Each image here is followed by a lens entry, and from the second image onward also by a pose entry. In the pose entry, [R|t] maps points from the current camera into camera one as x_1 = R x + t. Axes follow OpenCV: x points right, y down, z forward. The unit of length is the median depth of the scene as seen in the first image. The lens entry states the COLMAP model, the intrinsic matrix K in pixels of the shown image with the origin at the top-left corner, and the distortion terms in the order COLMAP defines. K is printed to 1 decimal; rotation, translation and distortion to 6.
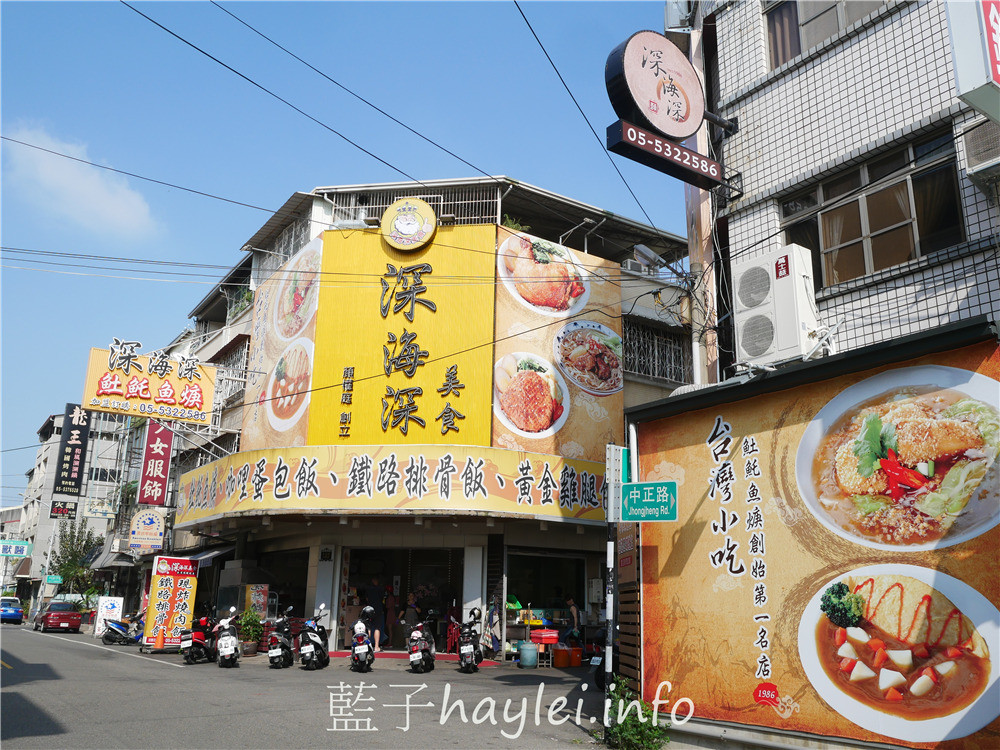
lens RADIAL K [[878.2, 0, 500.0], [0, 878.2, 375.0], [0, 0, 1]] dist [-0.008392, 0.000105]
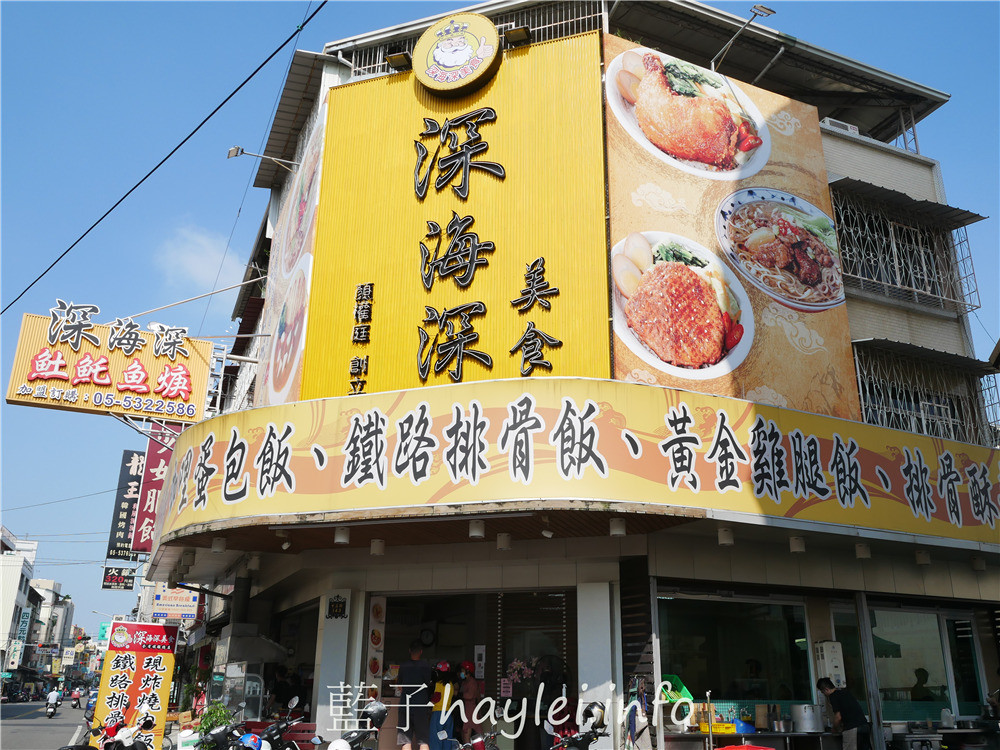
lens RADIAL K [[878.2, 0, 500.0], [0, 878.2, 375.0], [0, 0, 1]] dist [-0.008392, 0.000105]
pose [[0.983889, -0.070054, -0.164483, 0.010611], [0.055481, 0.994251, -0.091585, 0.111965], [0.169953, 0.080983, 0.982119, 0.441670]]
